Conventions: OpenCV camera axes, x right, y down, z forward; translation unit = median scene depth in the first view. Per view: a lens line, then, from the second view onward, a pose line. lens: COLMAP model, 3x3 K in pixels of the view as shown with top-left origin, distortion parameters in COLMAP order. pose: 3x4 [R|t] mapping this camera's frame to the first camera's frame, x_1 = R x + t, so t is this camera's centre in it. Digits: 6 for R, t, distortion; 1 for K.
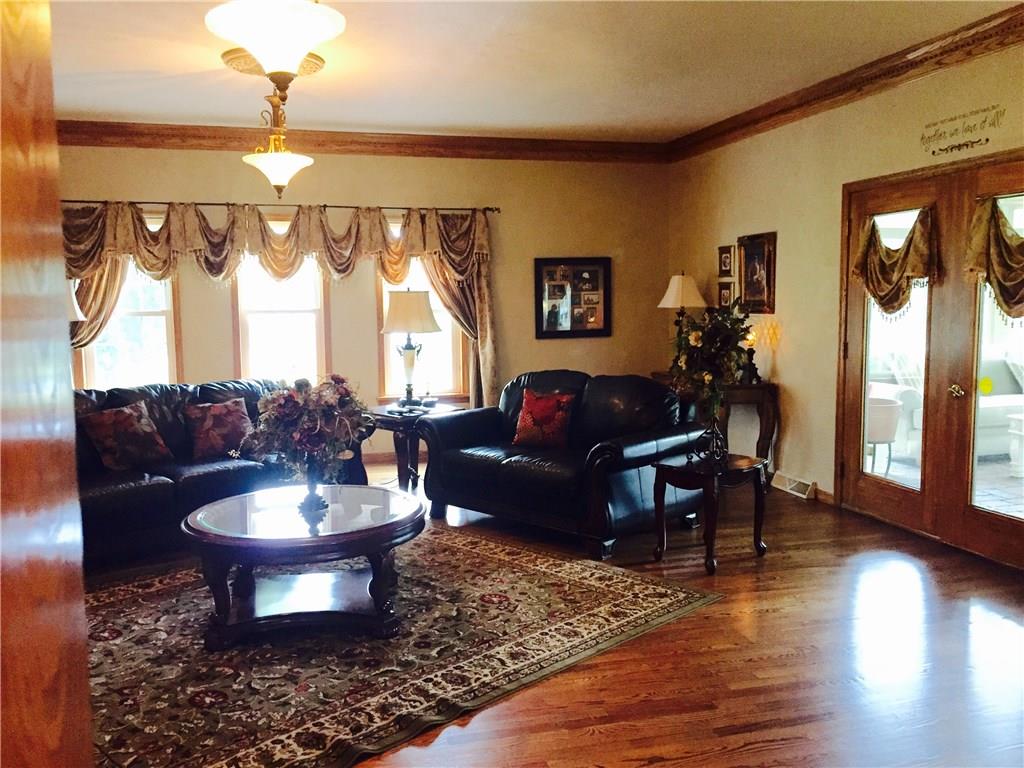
lens RADIAL K [[883.2, 0, 512.5], [0, 883.2, 382.9], [0, 0, 1]] dist [0.007142, -0.019686]
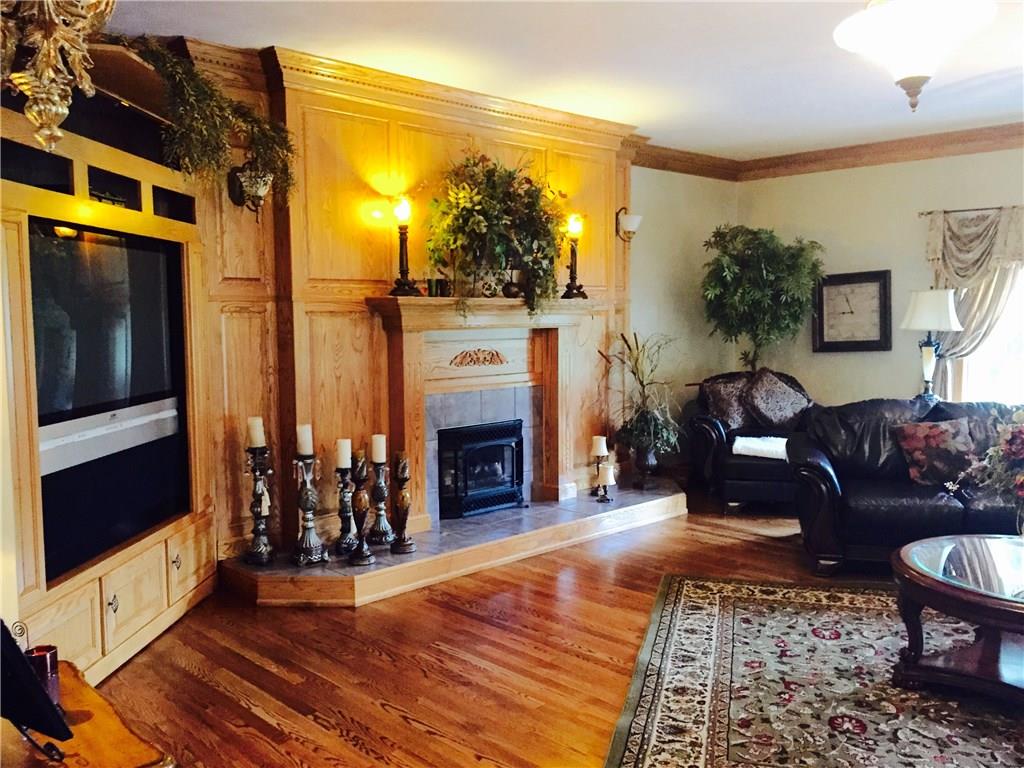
lens RADIAL K [[883.2, 0, 511.1], [0, 883.2, 384.8], [0, 0, 1]] dist [0.007142, -0.019686]
pose [[0.468417, 0.085395, -0.879371, 0.280472], [-0.083207, 0.995158, 0.052317, -0.036024], [0.879581, 0.048664, 0.473255, 0.164642]]
